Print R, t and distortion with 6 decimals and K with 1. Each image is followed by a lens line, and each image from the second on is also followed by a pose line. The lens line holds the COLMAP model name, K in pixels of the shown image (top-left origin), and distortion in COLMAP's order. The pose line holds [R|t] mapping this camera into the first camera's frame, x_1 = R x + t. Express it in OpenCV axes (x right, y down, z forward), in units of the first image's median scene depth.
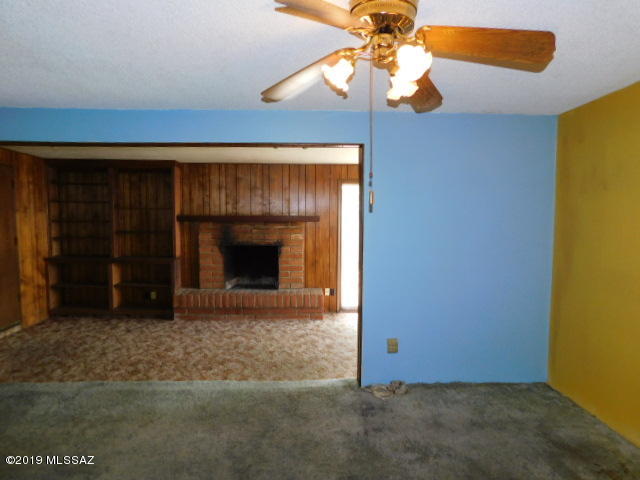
lens RADIAL K [[422.9, 0, 322.0], [0, 422.9, 240.1], [0, 0, 1]] dist [-0.060567, 0.043225]
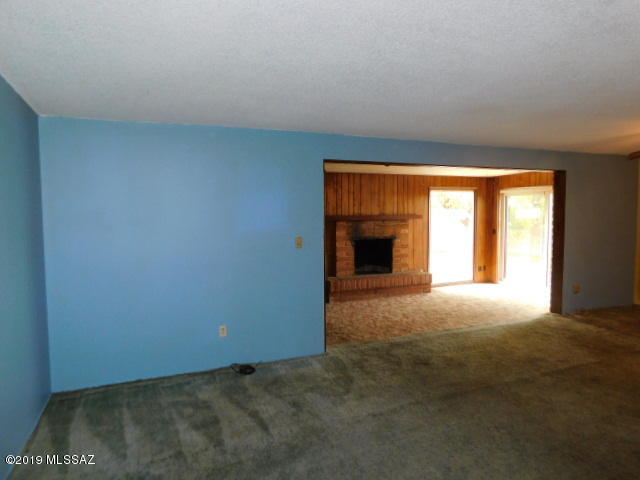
lens RADIAL K [[422.9, 0, 319.8], [0, 422.9, 240.7], [0, 0, 1]] dist [-0.060567, 0.043225]
pose [[0.940435, -0.036769, 0.337980, -0.744324], [0.036114, 0.999314, 0.008228, 0.001492], [-0.338051, 0.004468, 0.941117, -0.127341]]
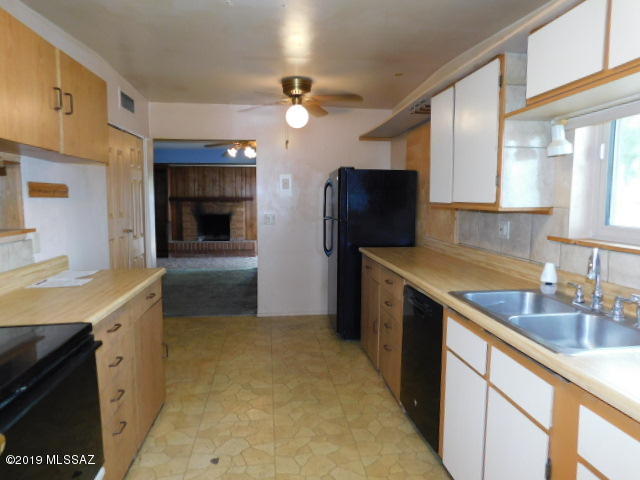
lens RADIAL K [[422.9, 0, 320.6], [0, 422.9, 240.2], [0, 0, 1]] dist [-0.060567, 0.043225]
pose [[0.998113, -0.007449, 0.060958, 0.158977], [0.005102, 0.999243, 0.038575, 0.051445], [-0.061199, -0.038192, 0.997395, -0.724471]]
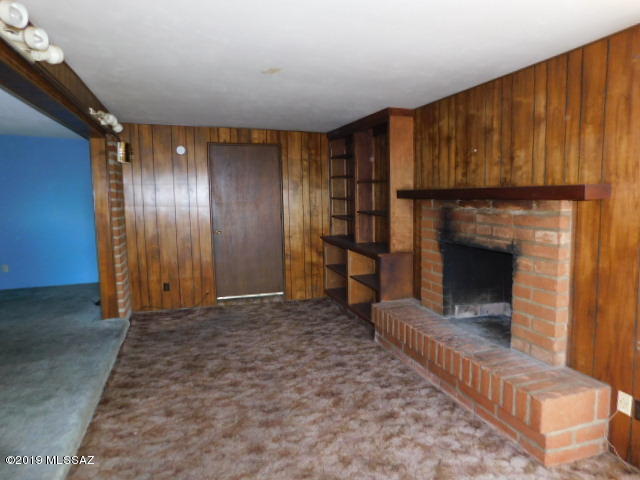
lens RADIAL K [[422.9, 0, 321.4], [0, 422.9, 239.0], [0, 0, 1]] dist [-0.060567, 0.043225]
pose [[0.266583, 0.089667, -0.959632, 0.269979], [-0.056005, 0.995422, 0.077453, -0.025455], [0.962183, 0.033096, 0.270384, 0.685211]]
